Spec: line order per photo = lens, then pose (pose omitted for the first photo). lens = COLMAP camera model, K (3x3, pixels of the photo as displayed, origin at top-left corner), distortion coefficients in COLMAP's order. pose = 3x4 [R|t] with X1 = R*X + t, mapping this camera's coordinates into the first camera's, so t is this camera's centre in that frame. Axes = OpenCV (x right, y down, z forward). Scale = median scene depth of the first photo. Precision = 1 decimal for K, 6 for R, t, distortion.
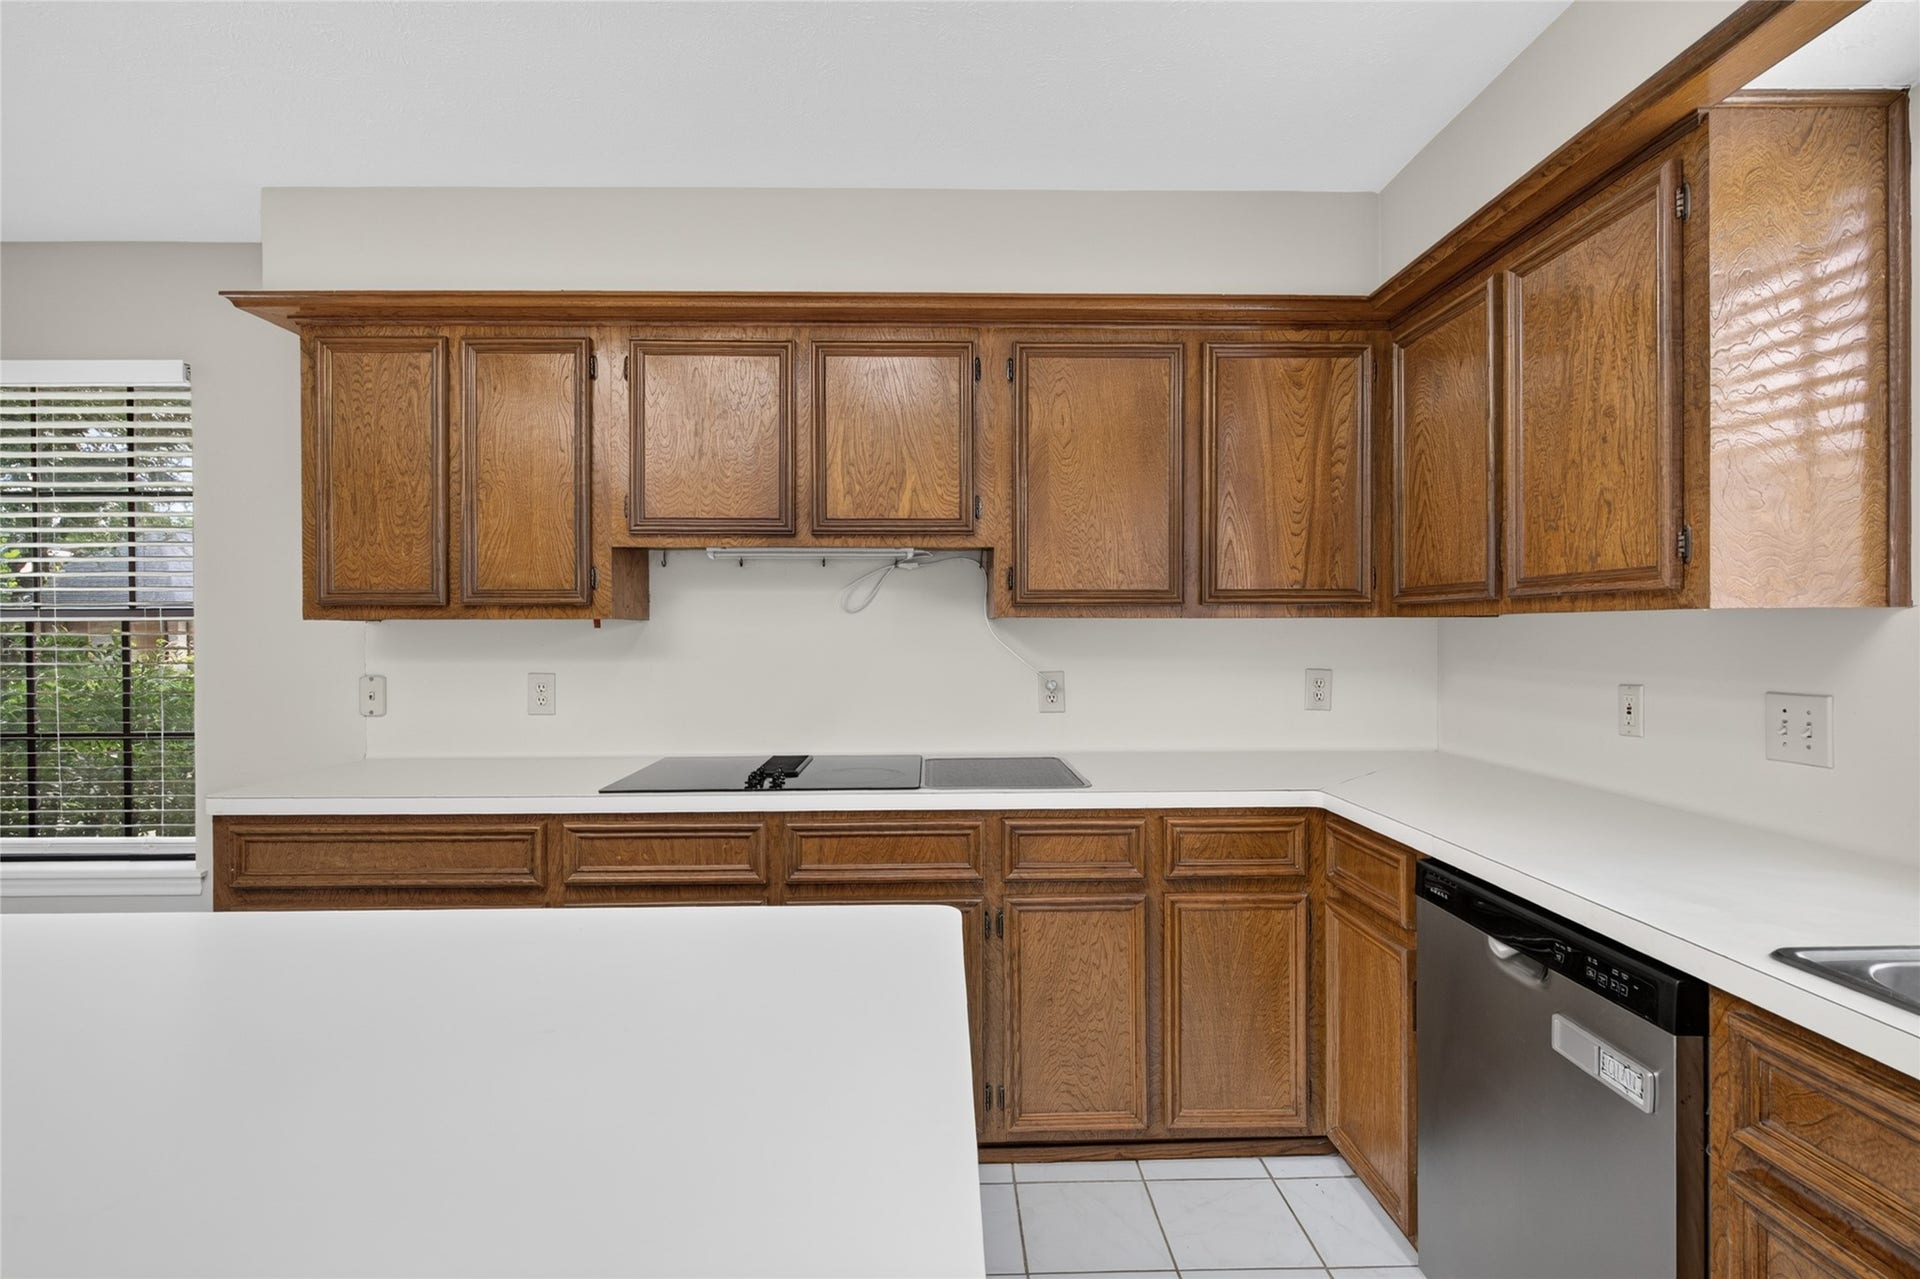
lens RADIAL K [[906.8, 0, 959.0], [0, 906.8, 636.8], [0, 0, 1]] dist [-0.003184, -0.000687]
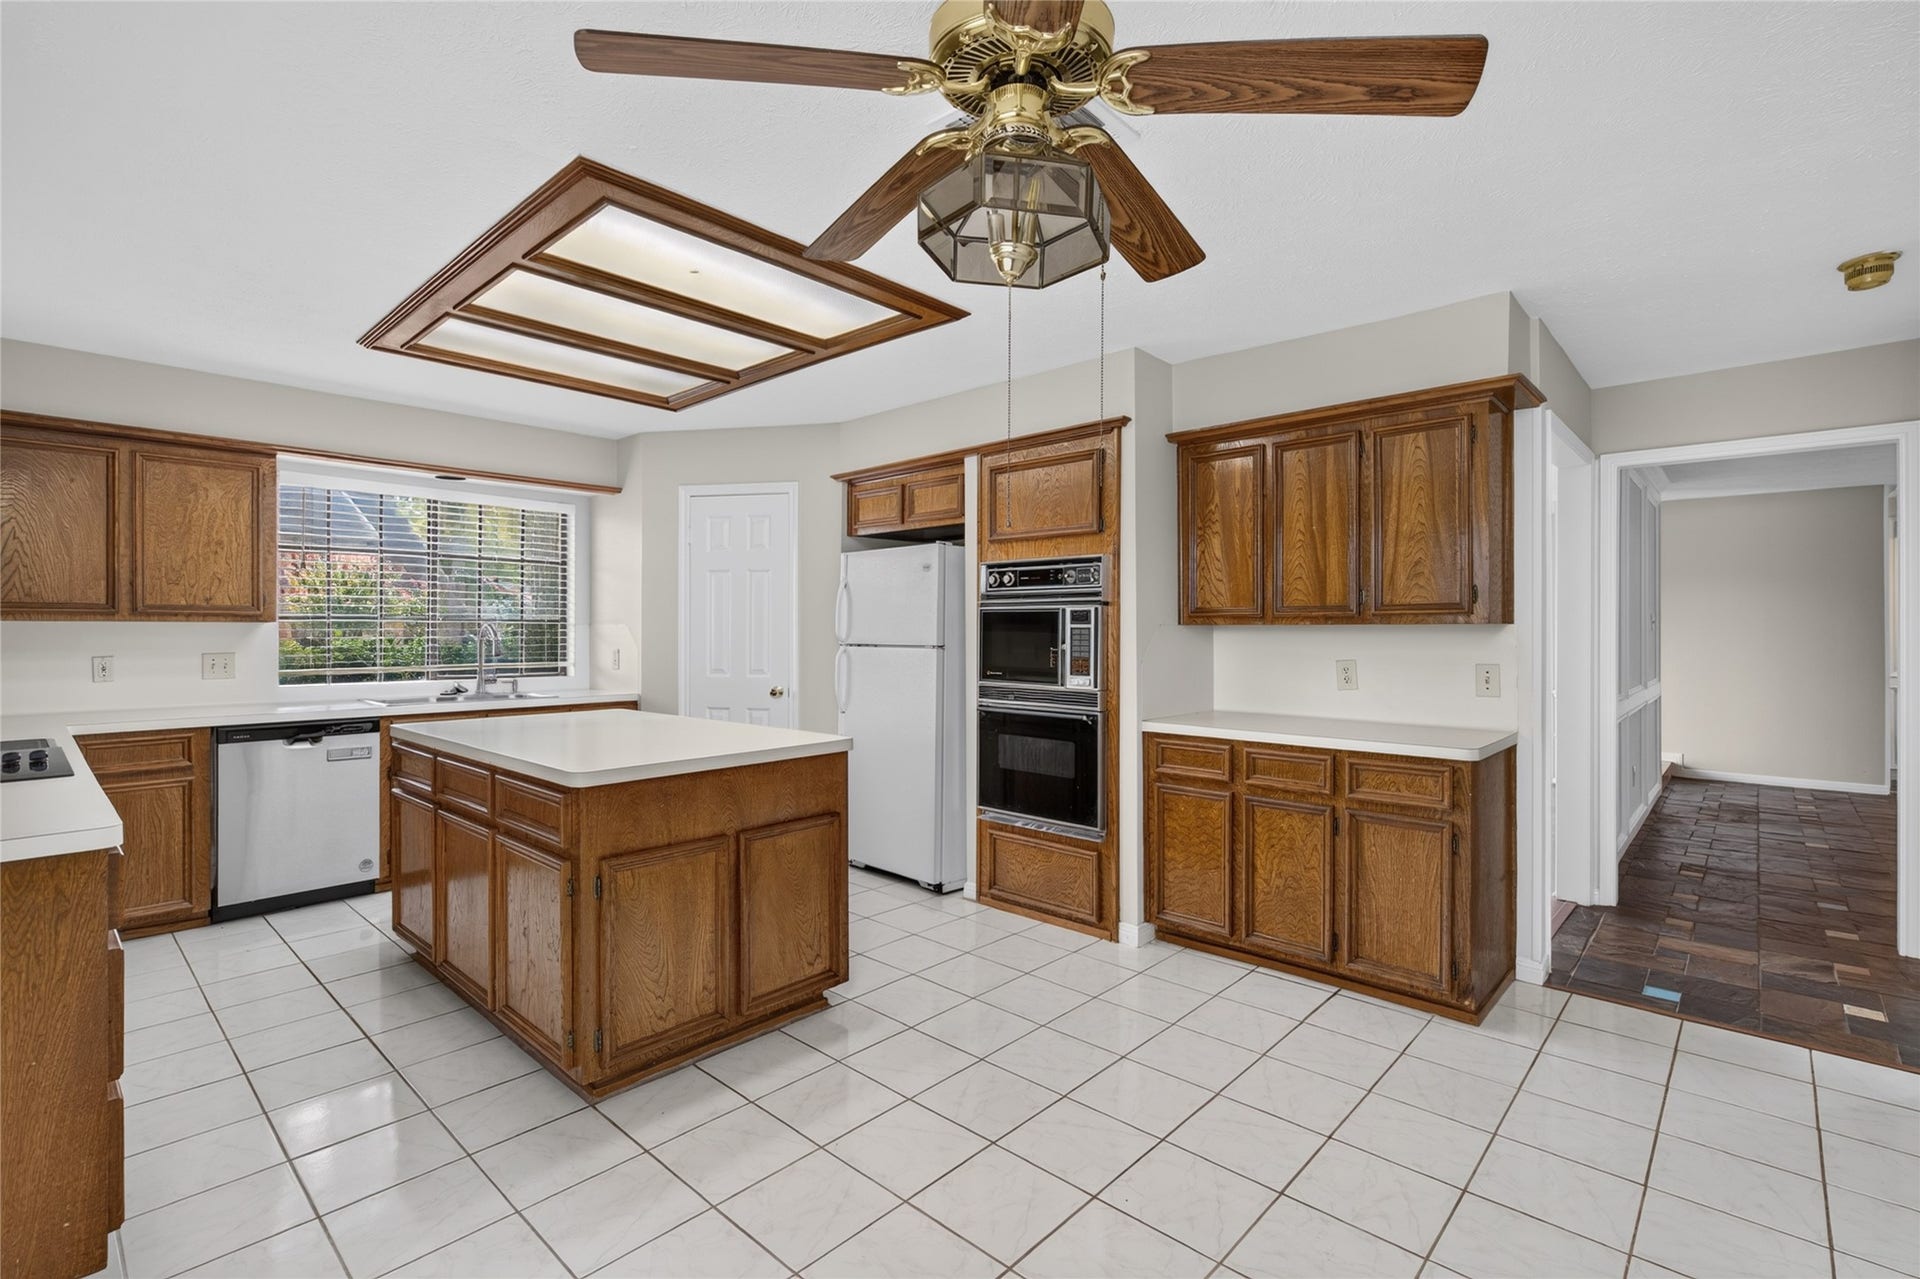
lens RADIAL K [[871.0, 0, 945.0], [0, 871.0, 627.3], [0, 0, 1]] dist [0.003005, -0.000426]
pose [[-0.717359, 0.003998, 0.696692, -1.833934], [0.007866, 0.999966, 0.002361, -0.002084], [-0.696659, 0.007174, -0.717366, 1.012092]]
